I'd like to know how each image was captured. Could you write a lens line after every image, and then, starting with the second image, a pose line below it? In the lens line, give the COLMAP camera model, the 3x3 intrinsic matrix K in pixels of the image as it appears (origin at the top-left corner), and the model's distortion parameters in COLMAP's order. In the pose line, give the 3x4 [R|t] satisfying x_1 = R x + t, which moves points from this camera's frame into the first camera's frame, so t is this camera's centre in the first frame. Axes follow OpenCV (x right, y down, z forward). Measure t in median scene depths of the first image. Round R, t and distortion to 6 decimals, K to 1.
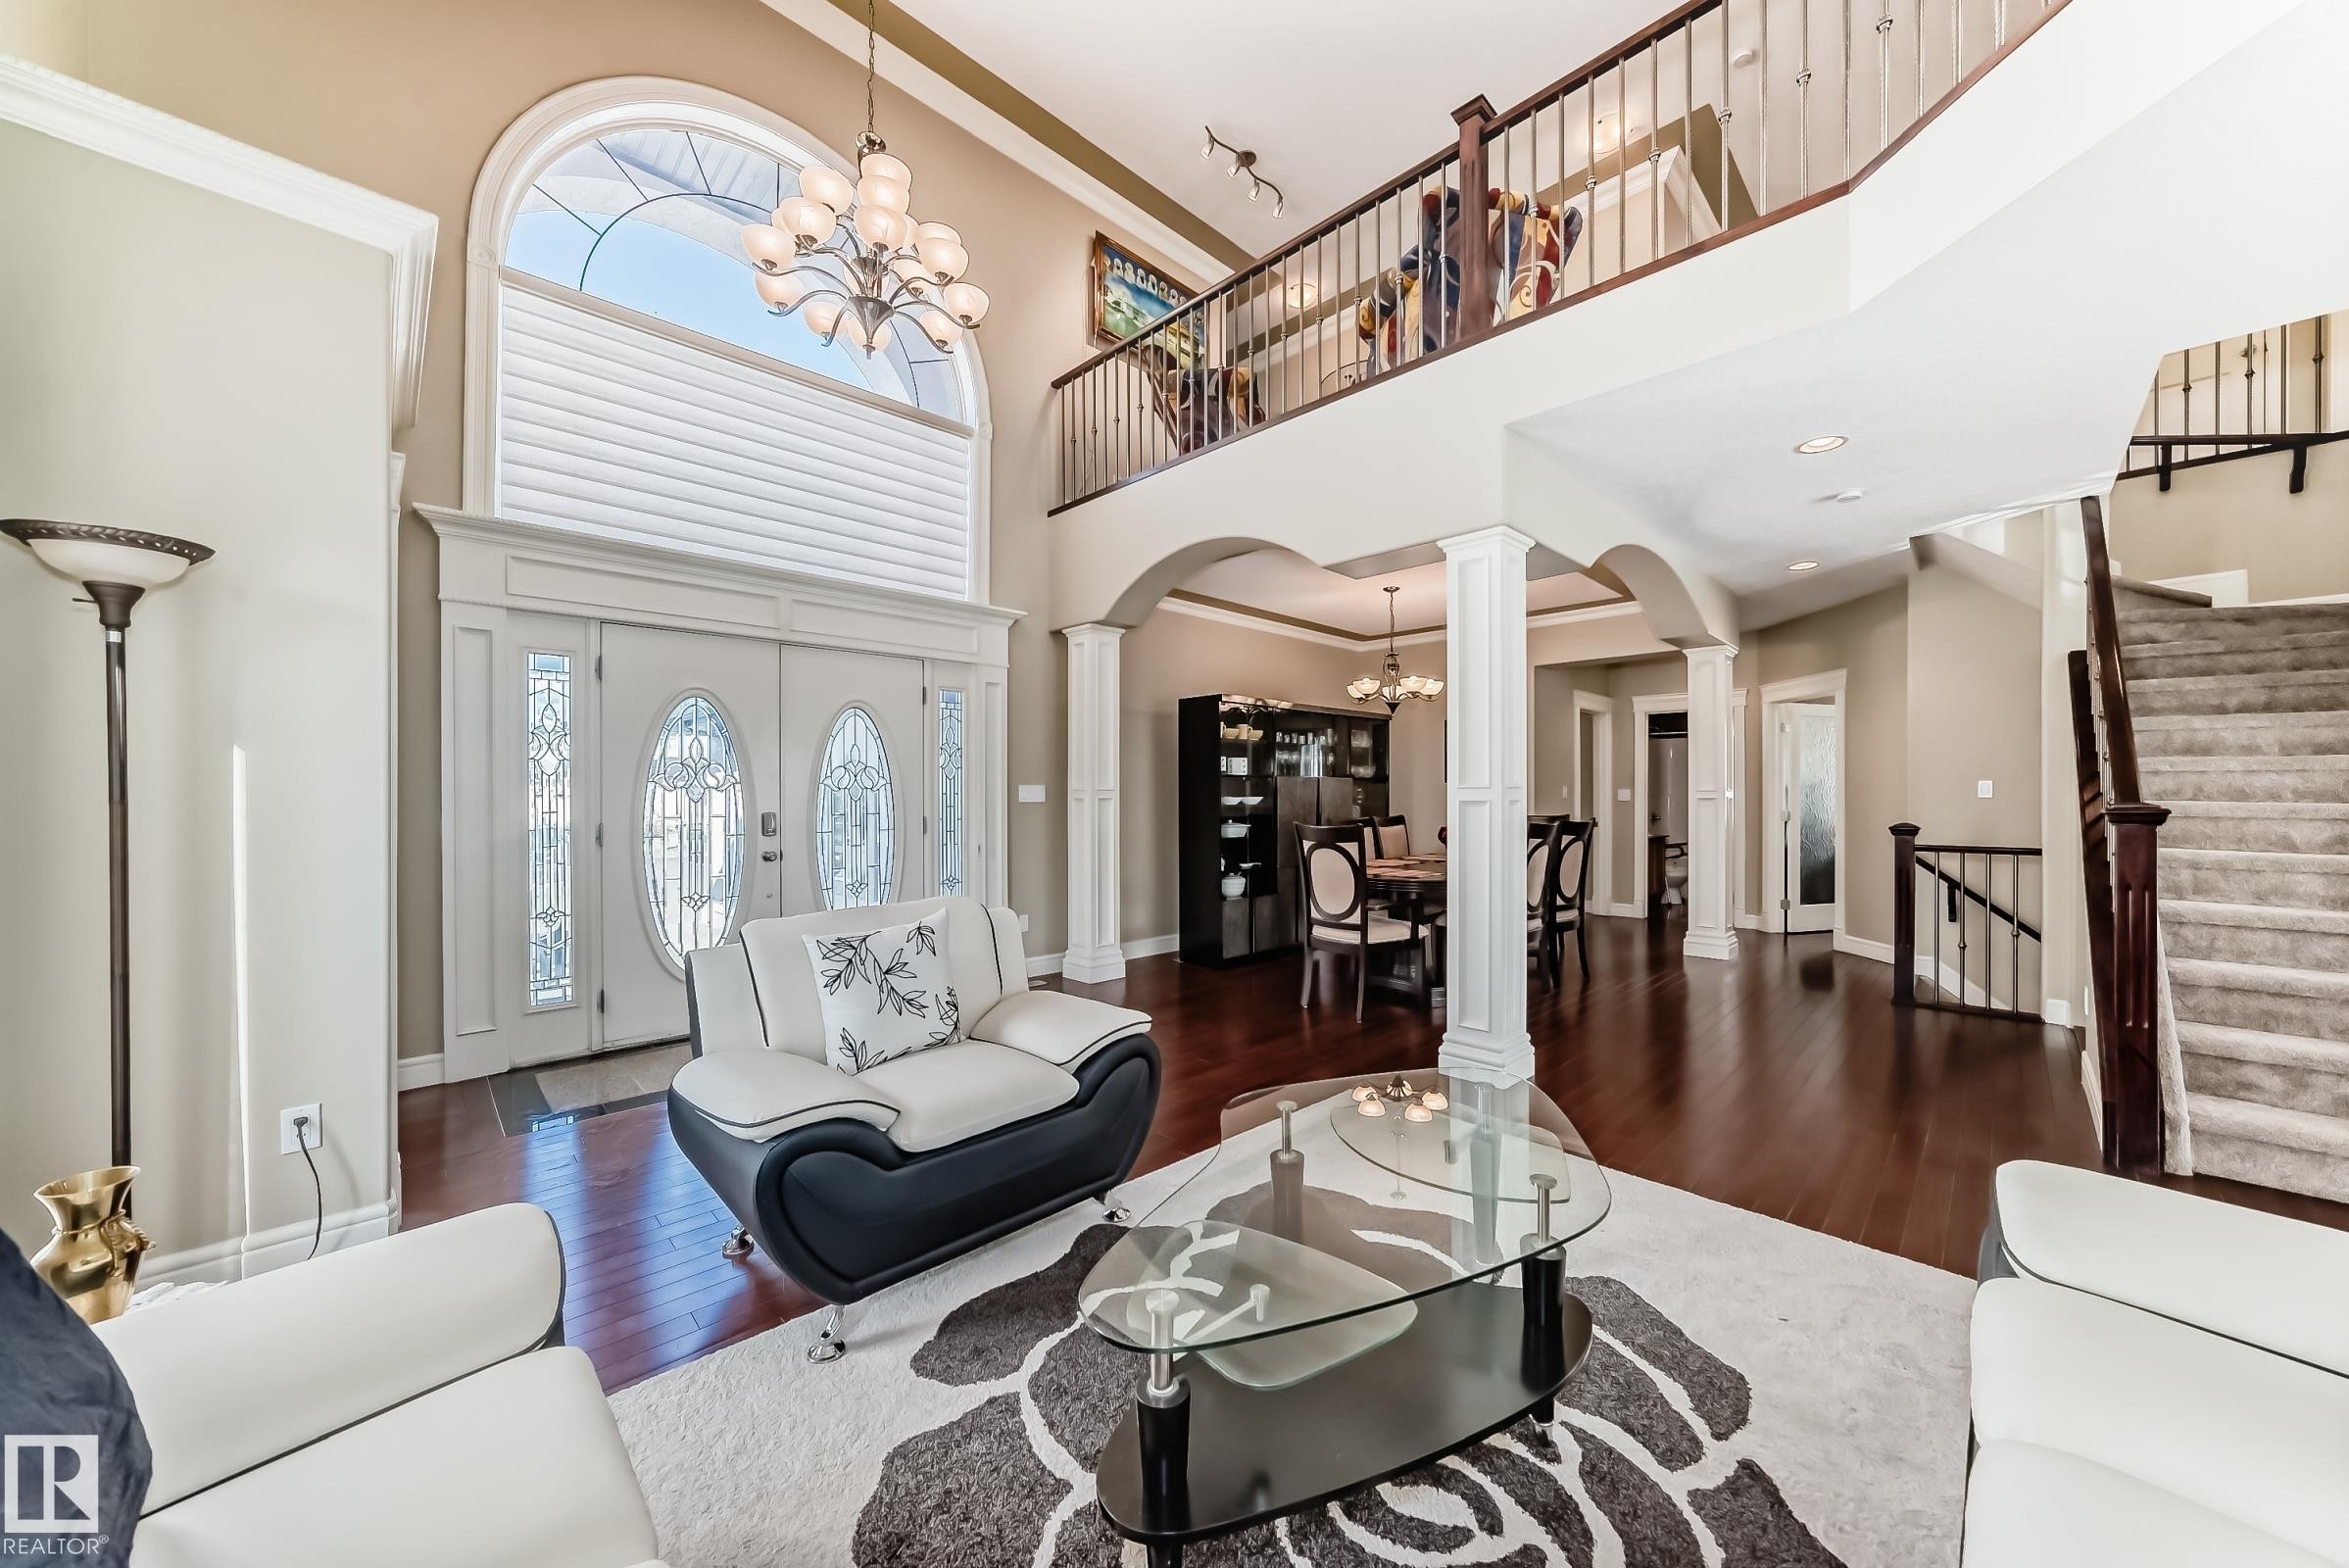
lens RADIAL K [[825.6, 0, 1177.0], [0, 825.6, 796.5], [0, 0, 1]] dist [-0.011890, 0.000618]
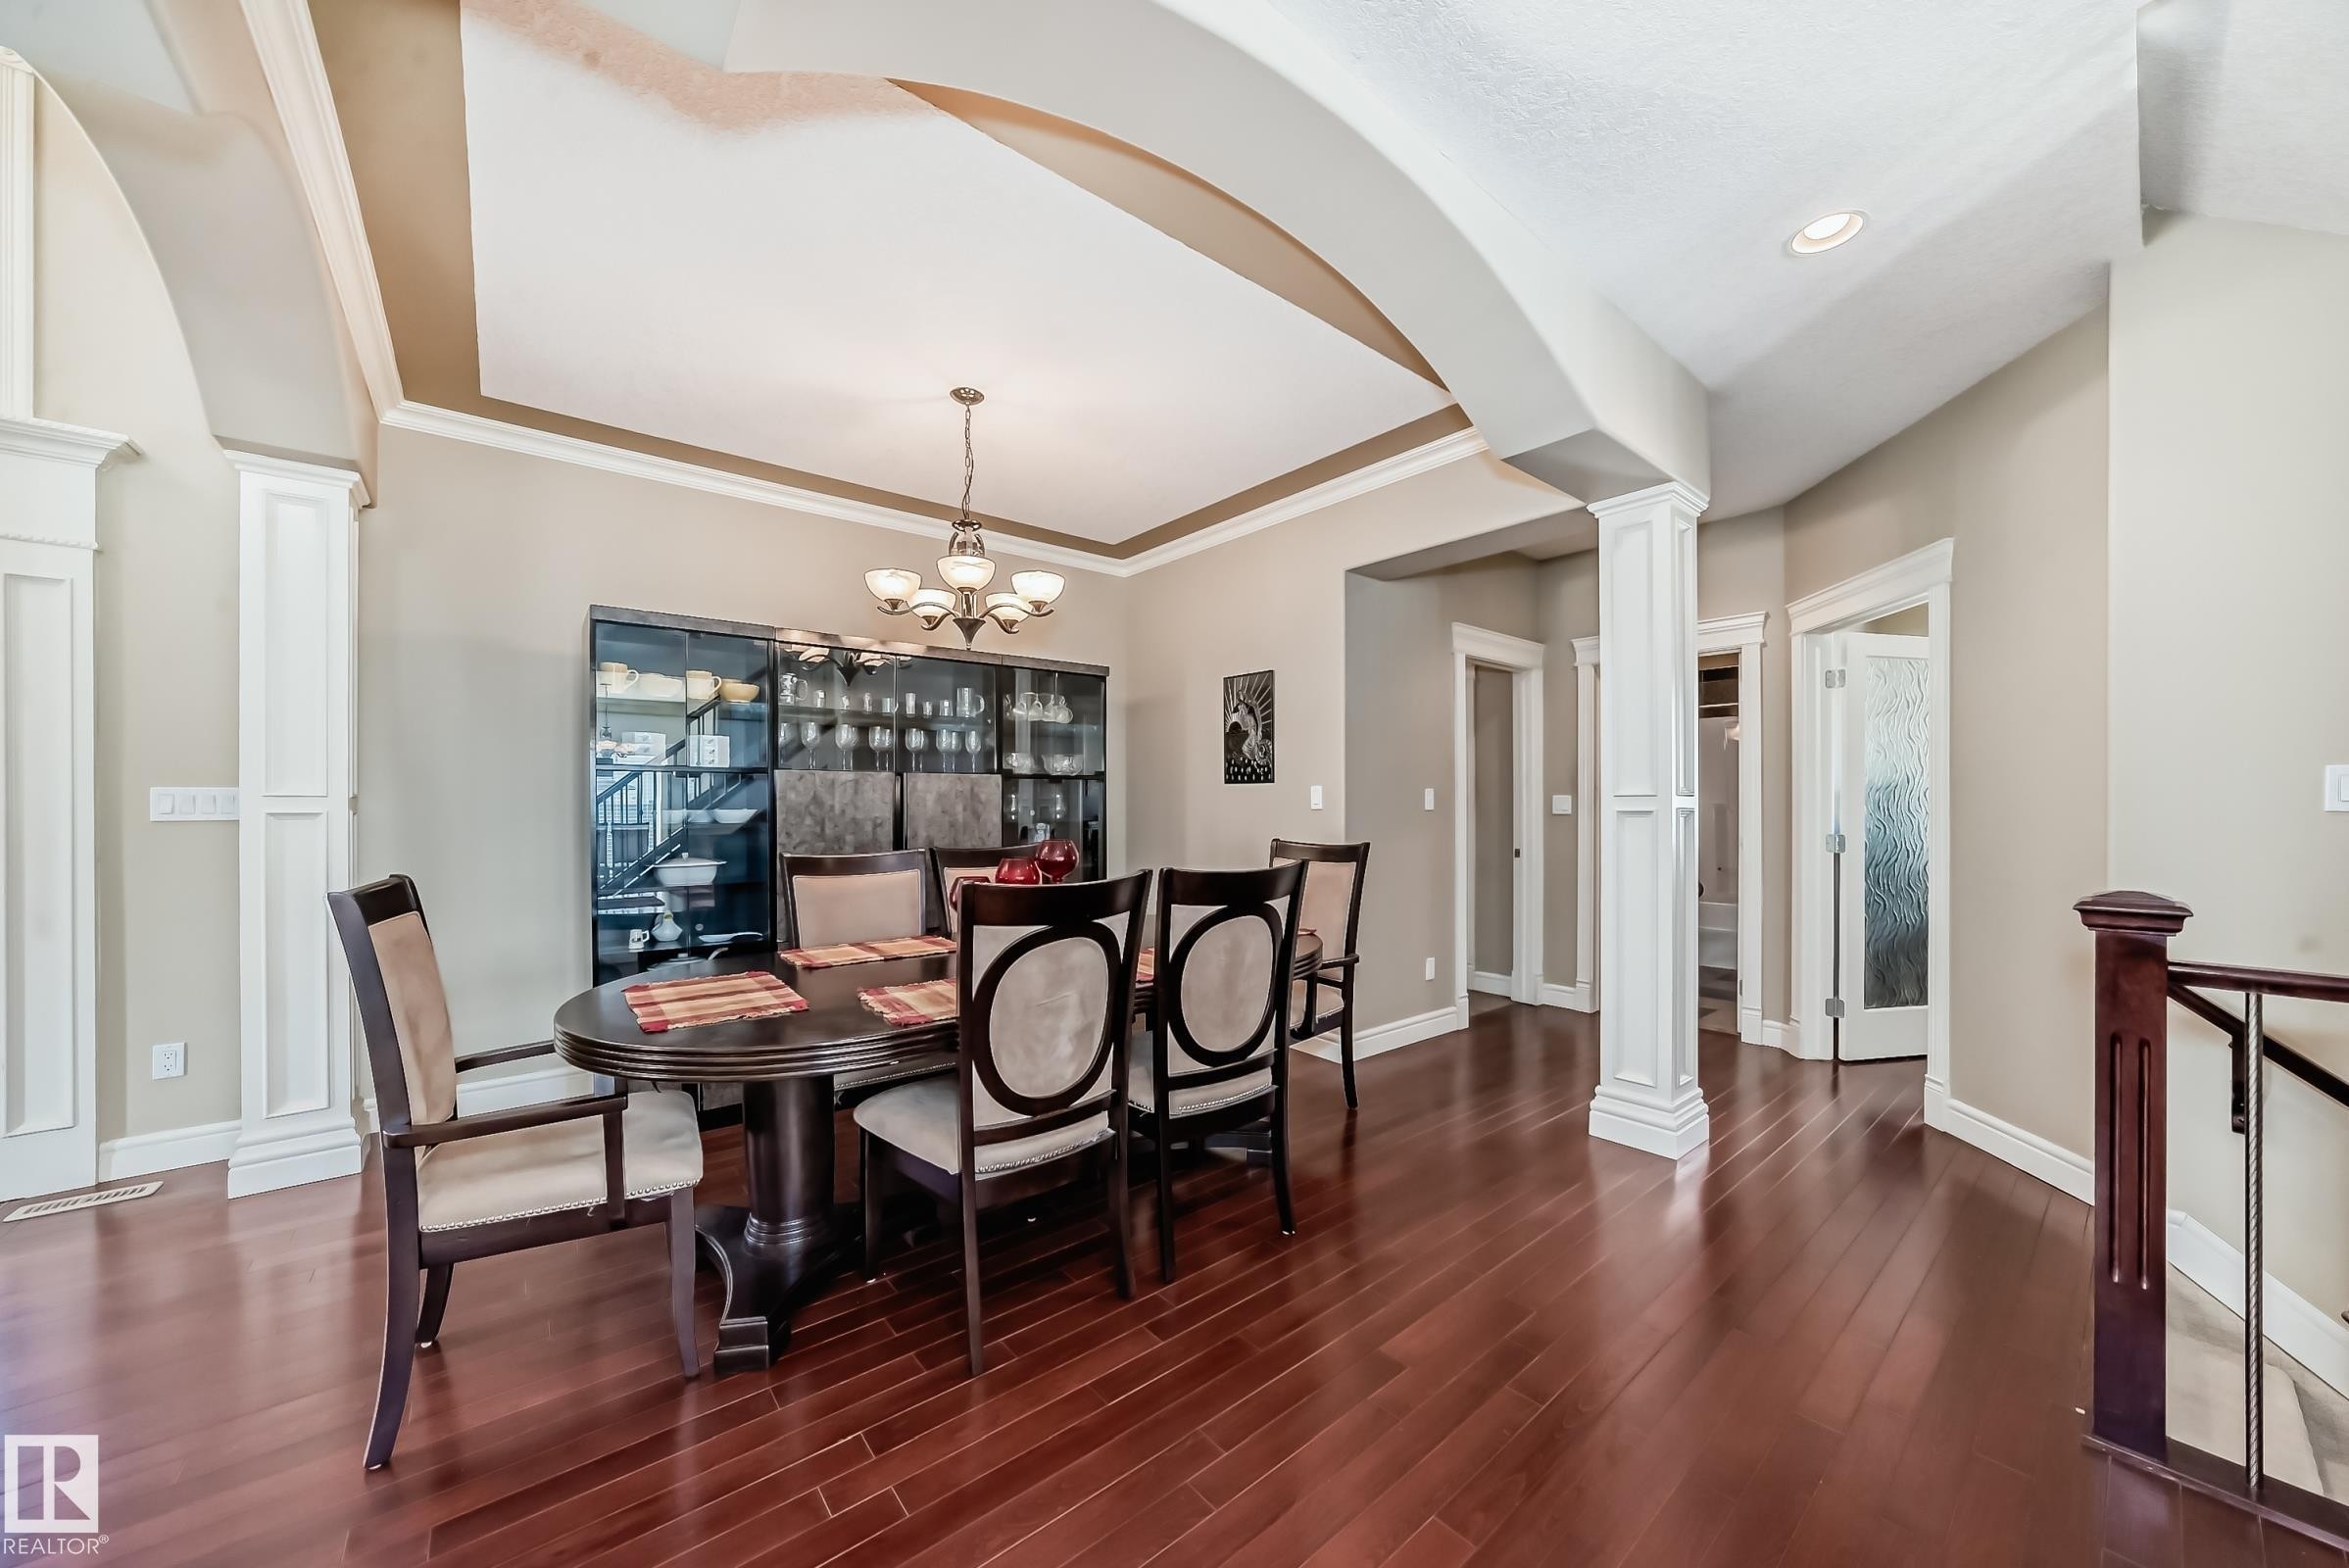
lens RADIAL K [[825.6, 0, 1167.9], [0, 825.6, 799.5], [0, 0, 1]] dist [-0.011890, 0.000618]
pose [[0.996129, -0.001591, -0.087885, 0.389211], [0.001104, 0.999984, -0.005588, -0.002188], [0.087892, 0.005470, 0.996115, 0.468889]]
